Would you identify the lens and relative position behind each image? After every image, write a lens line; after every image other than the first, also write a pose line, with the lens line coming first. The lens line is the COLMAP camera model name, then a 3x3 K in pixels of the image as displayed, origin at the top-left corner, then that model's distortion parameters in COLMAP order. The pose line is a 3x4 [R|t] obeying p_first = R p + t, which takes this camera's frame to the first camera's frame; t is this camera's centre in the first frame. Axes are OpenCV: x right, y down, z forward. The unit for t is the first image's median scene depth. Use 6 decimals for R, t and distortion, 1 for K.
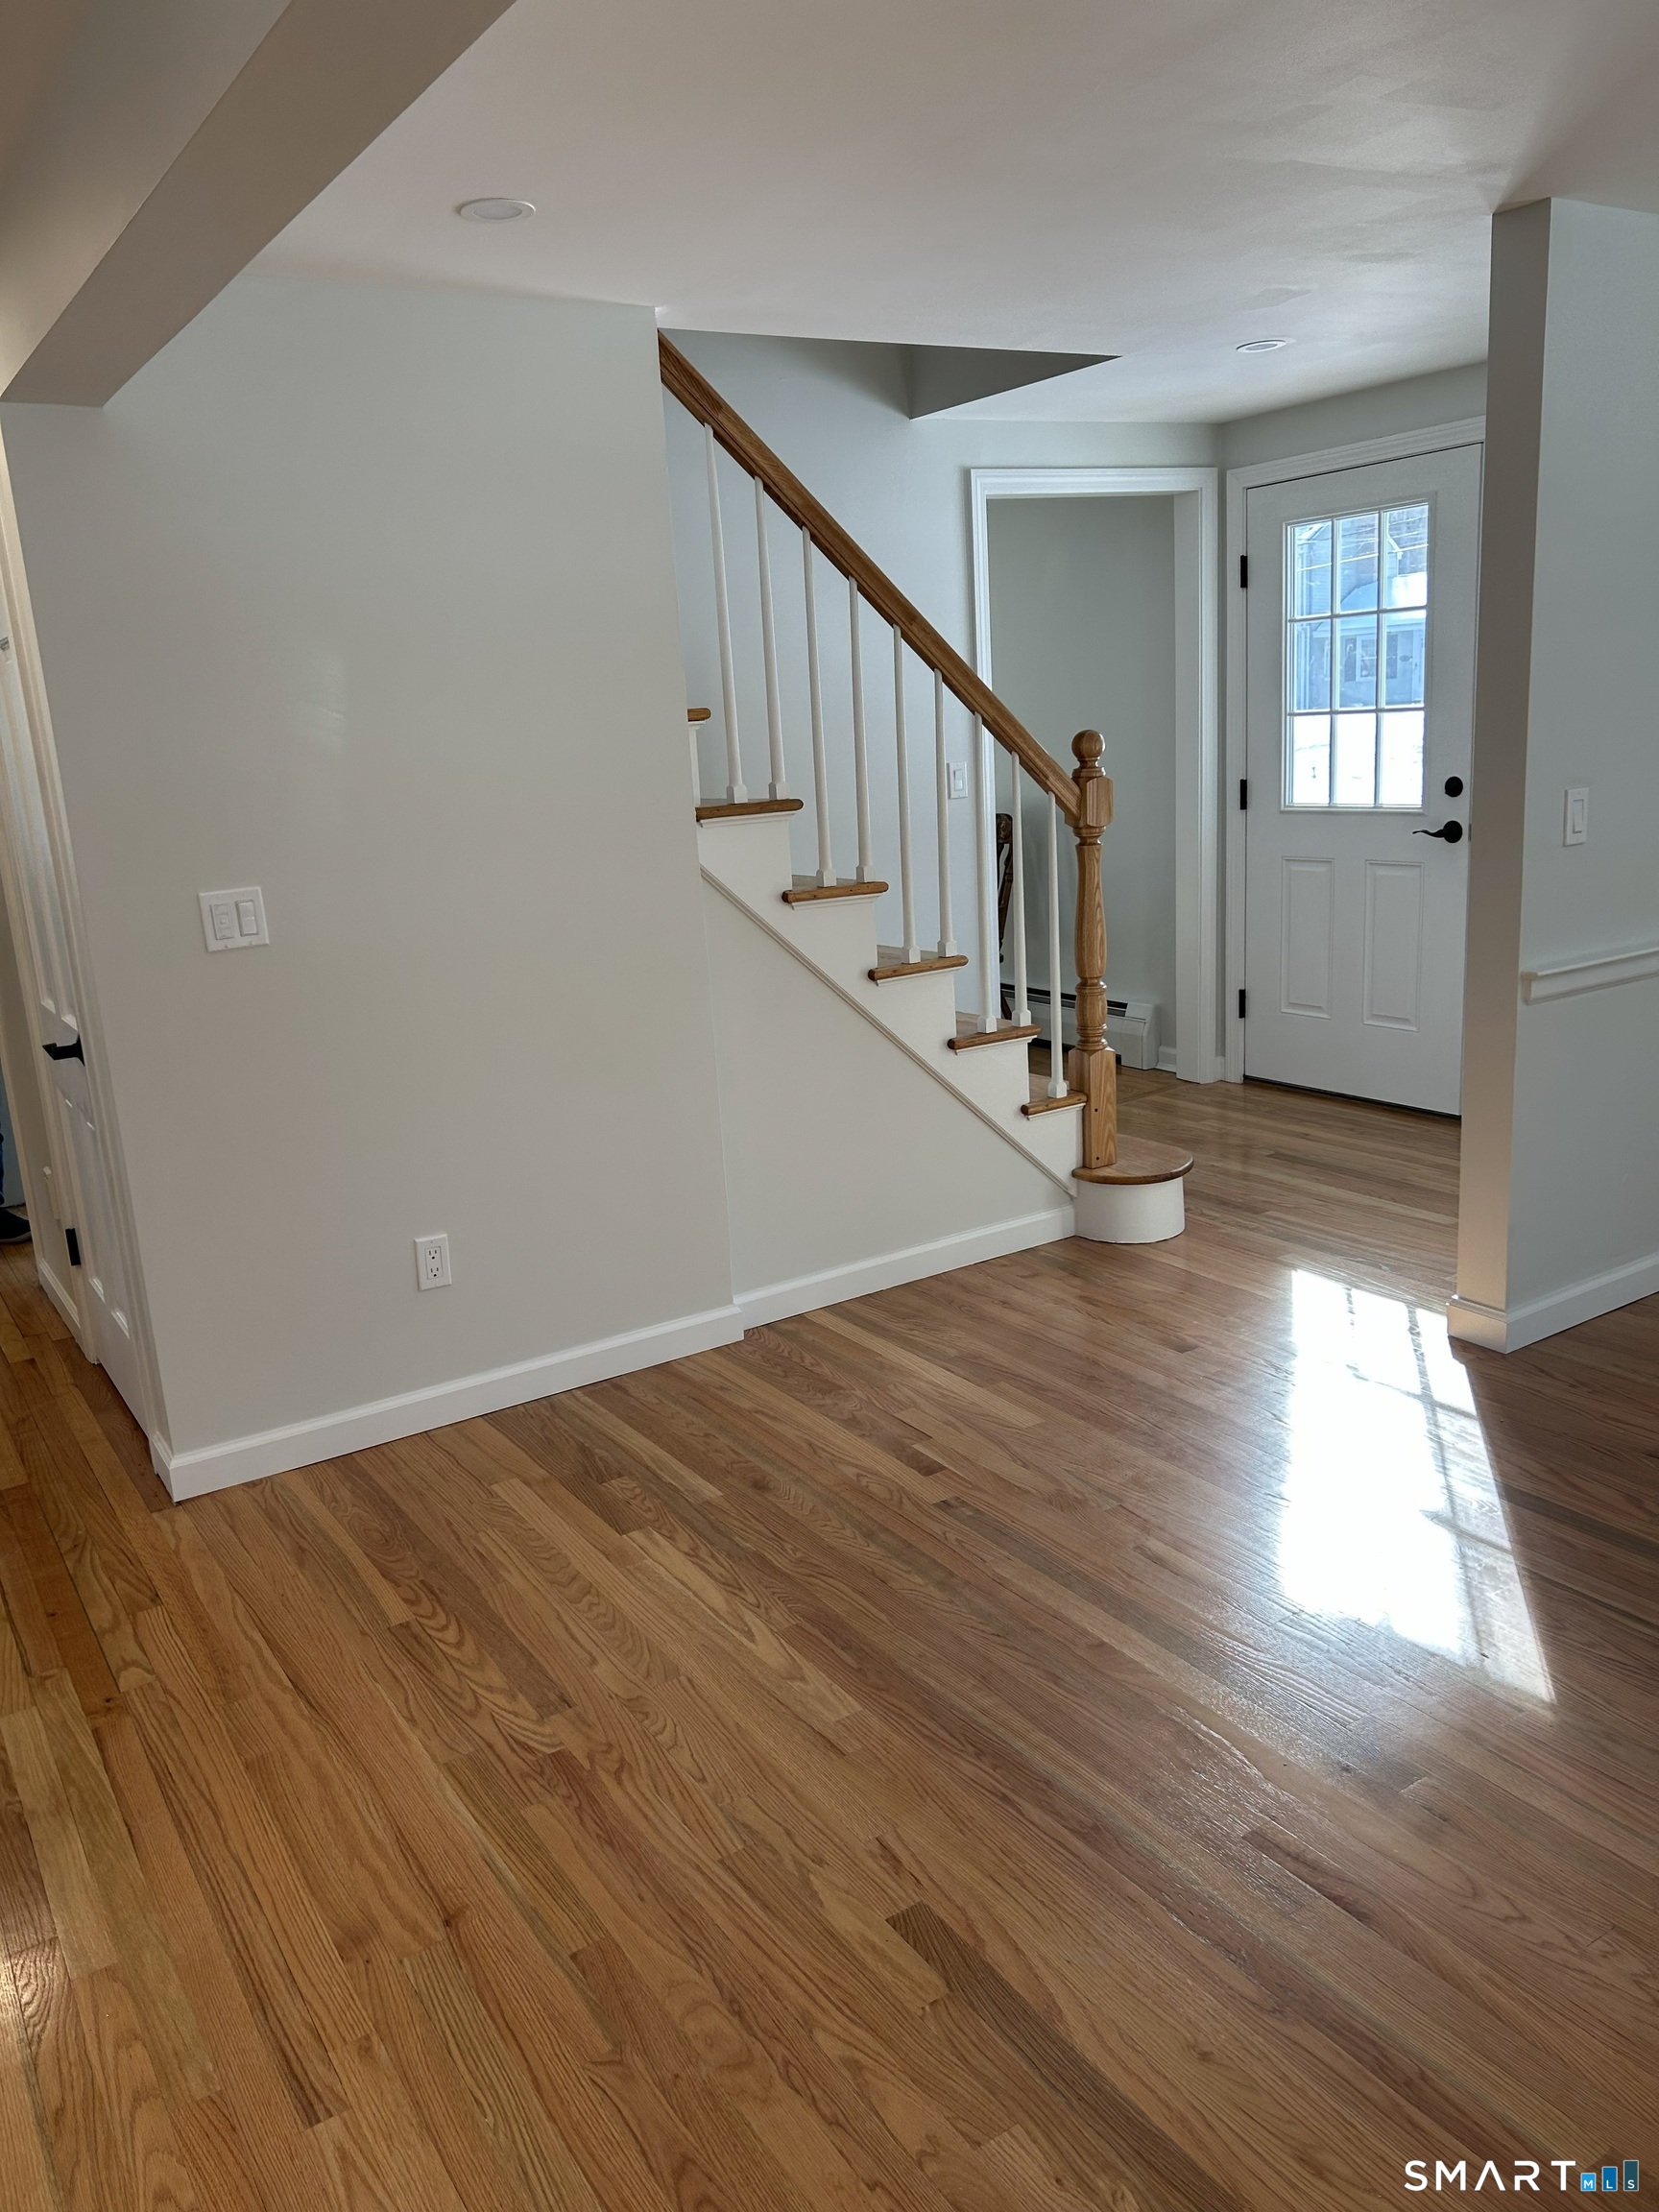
lens RADIAL K [[1673.7, 0, 815.1], [0, 1673.7, 1110.3], [0, 0, 1]] dist [0.075104, -0.086439]
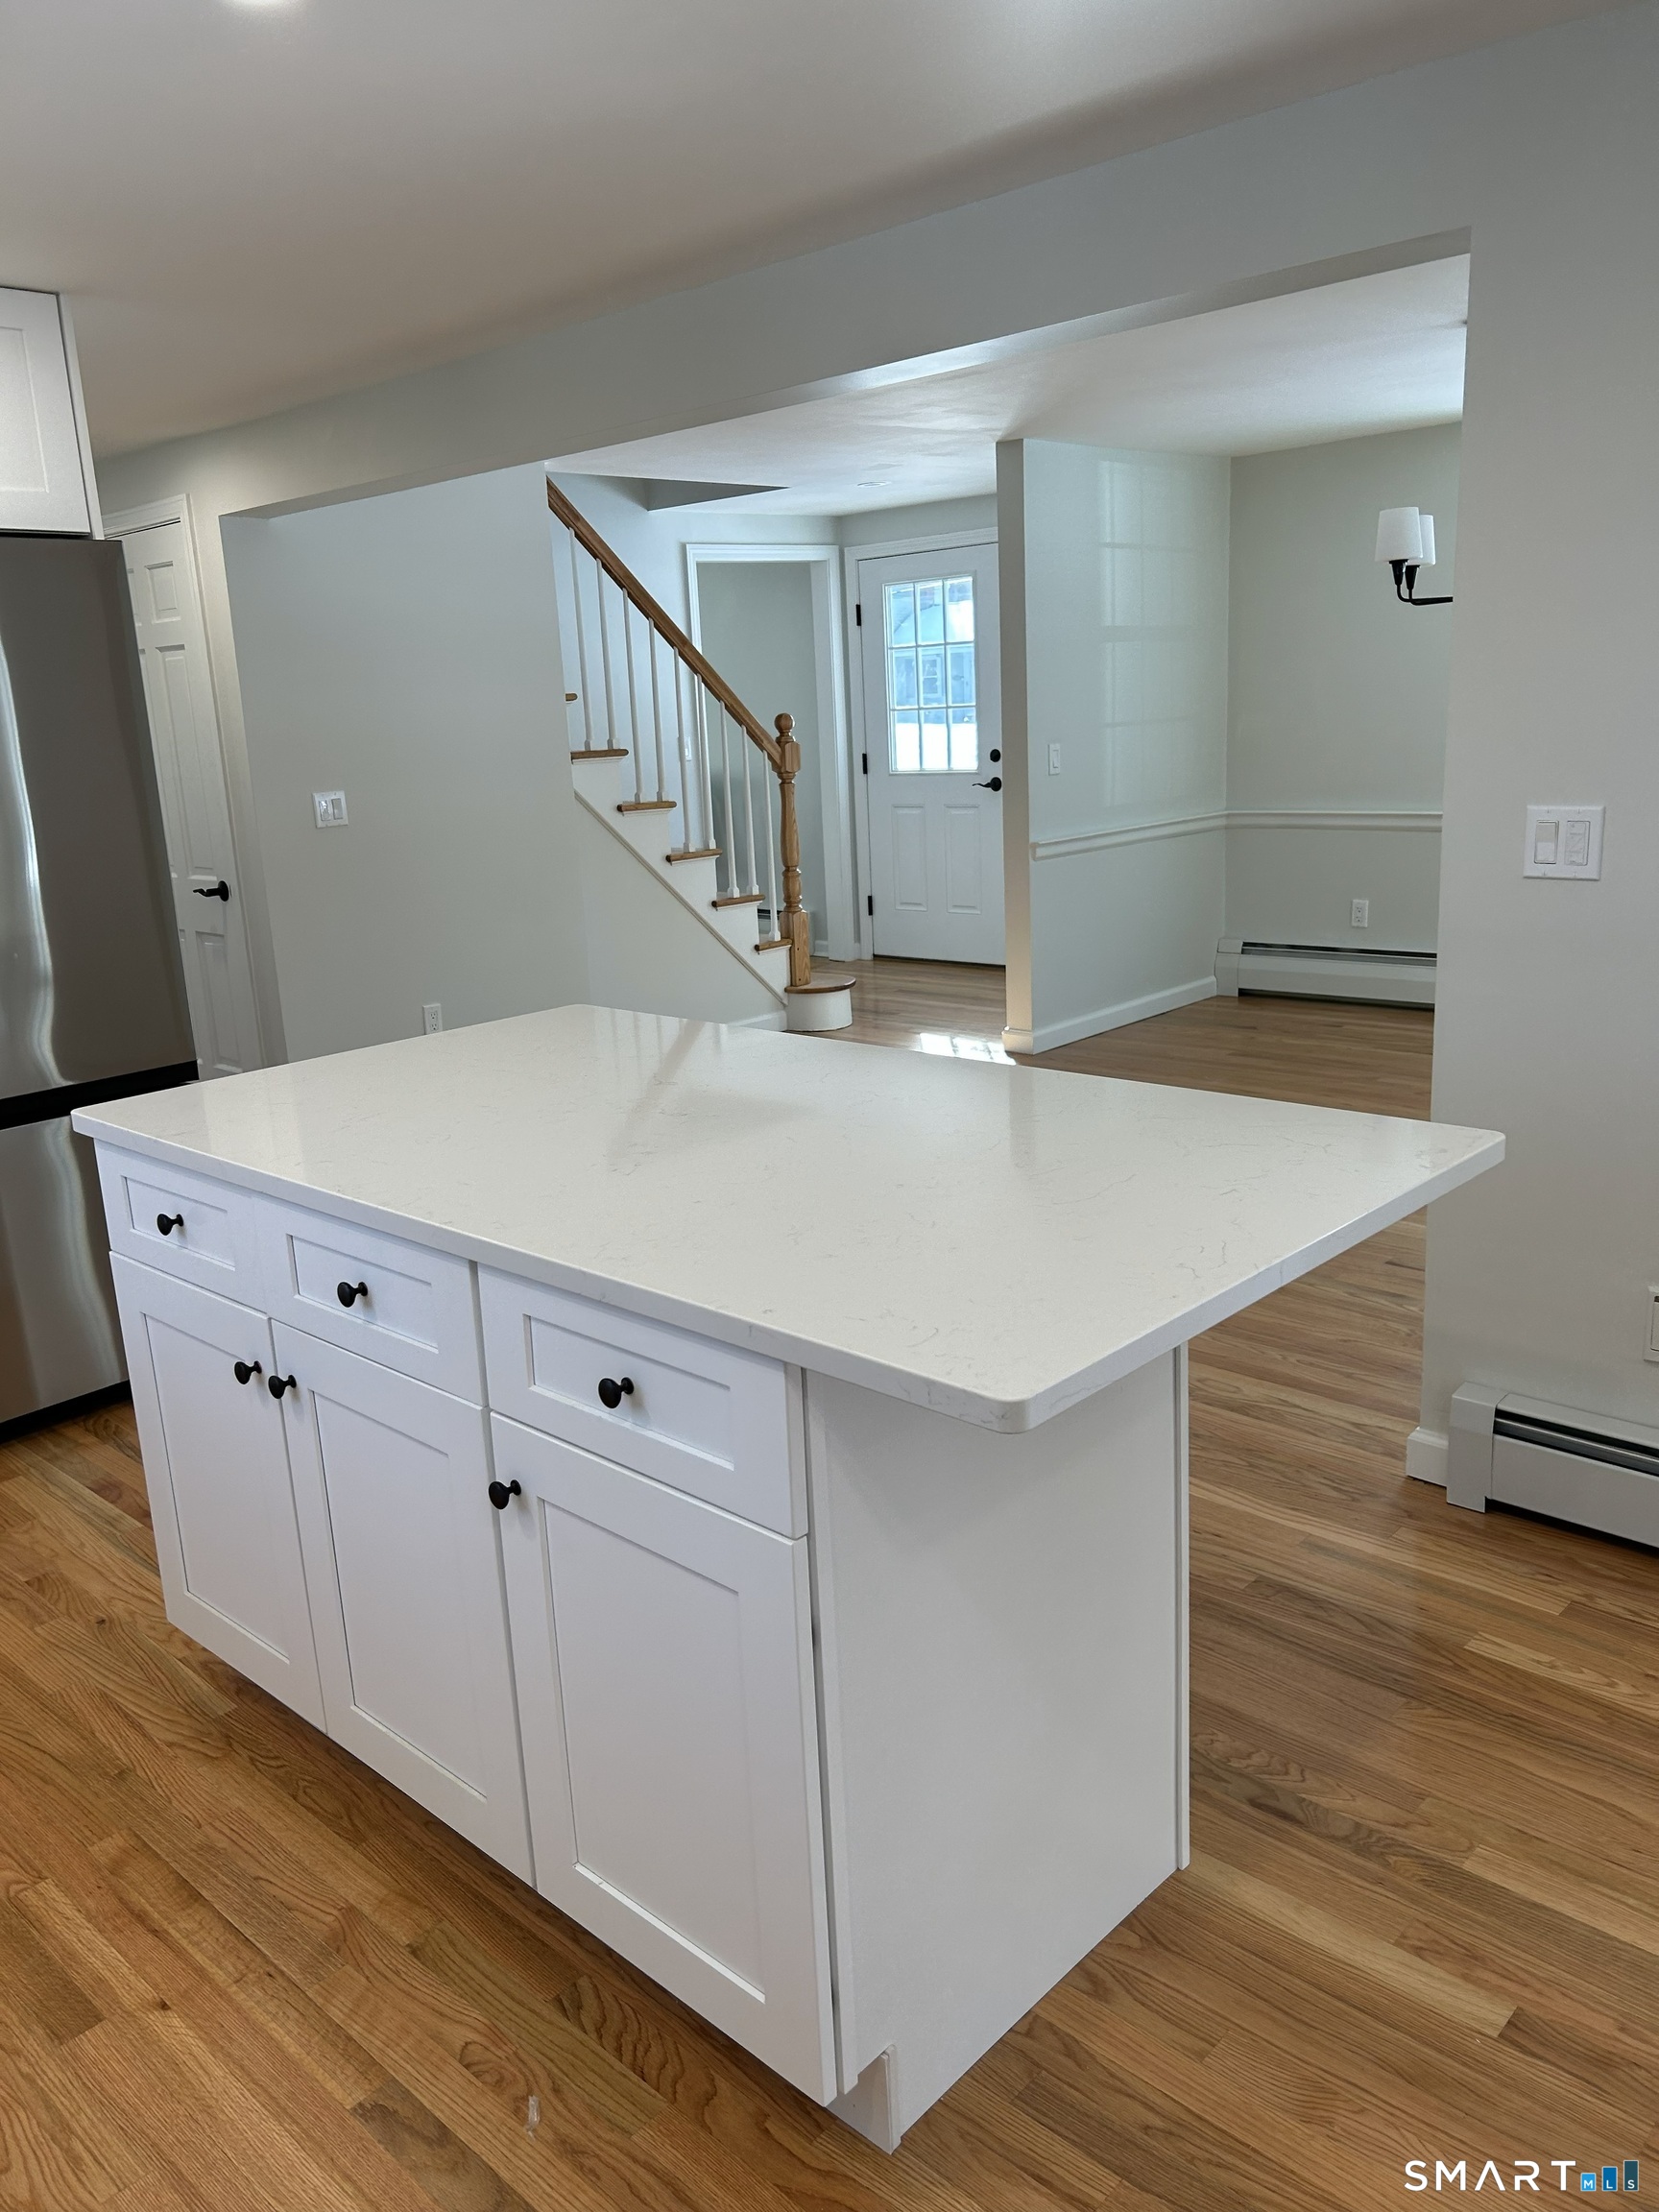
lens RADIAL K [[1673.7, 0, 815.1], [0, 1673.7, 1110.3], [0, 0, 1]] dist [0.075104, -0.086439]
pose [[0.970290, -0.046820, 0.237370, -0.213314], [0.048531, 0.998821, -0.001366, 0.163204], [-0.237026, 0.012845, 0.971418, -0.589126]]
